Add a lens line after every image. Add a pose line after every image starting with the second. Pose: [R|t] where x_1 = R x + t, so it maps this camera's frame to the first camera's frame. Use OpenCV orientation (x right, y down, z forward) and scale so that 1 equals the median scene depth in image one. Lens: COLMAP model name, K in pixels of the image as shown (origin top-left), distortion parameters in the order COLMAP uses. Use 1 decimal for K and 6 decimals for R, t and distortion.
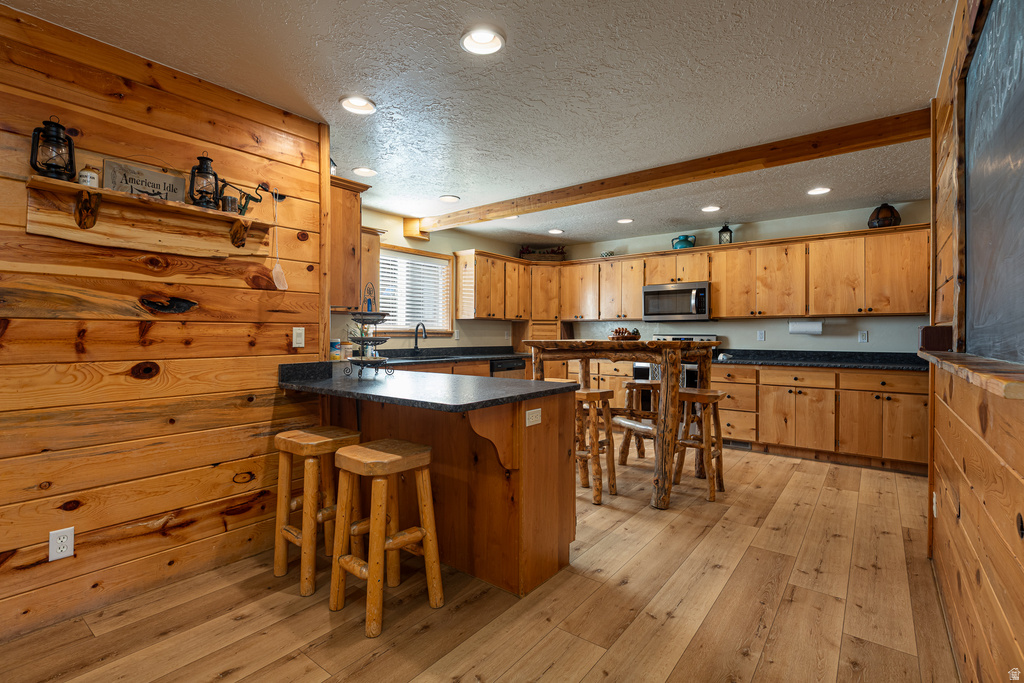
lens RADIAL K [[477.9, 0, 512.8], [0, 477.9, 335.6], [0, 0, 1]] dist [-0.002005, -0.000389]
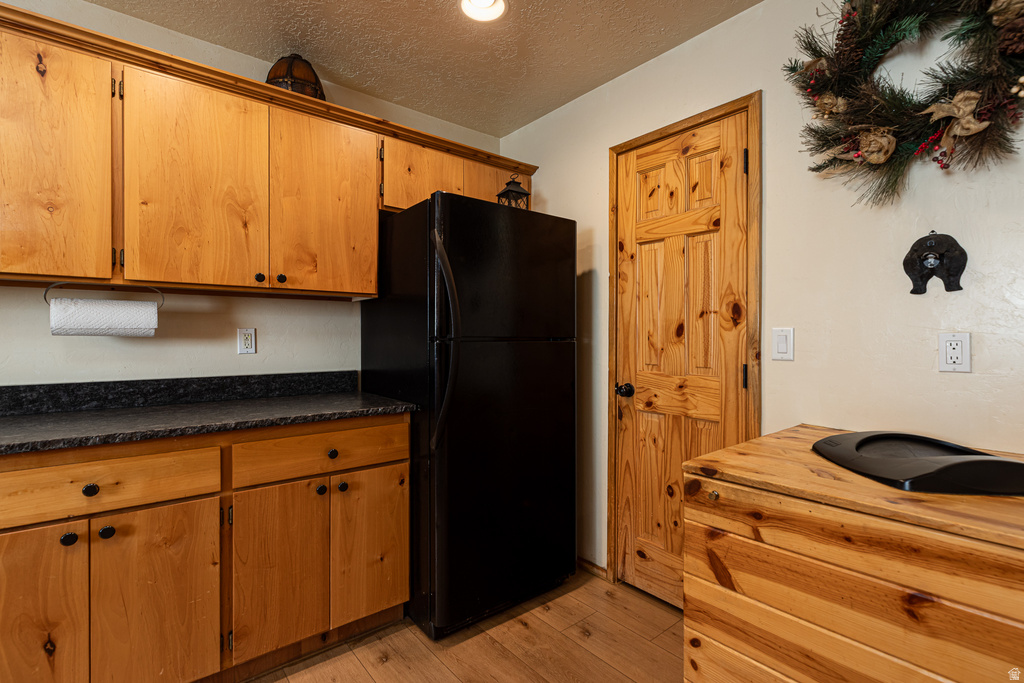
lens RADIAL K [[477.9, 0, 512.8], [0, 477.9, 335.6], [0, 0, 1]] dist [-0.002005, -0.000389]
pose [[0.218616, -0.002057, 0.975809, 0.365661], [0.000804, 0.999998, 0.001928, -0.003715], [-0.975811, 0.000363, 0.218617, 0.685926]]
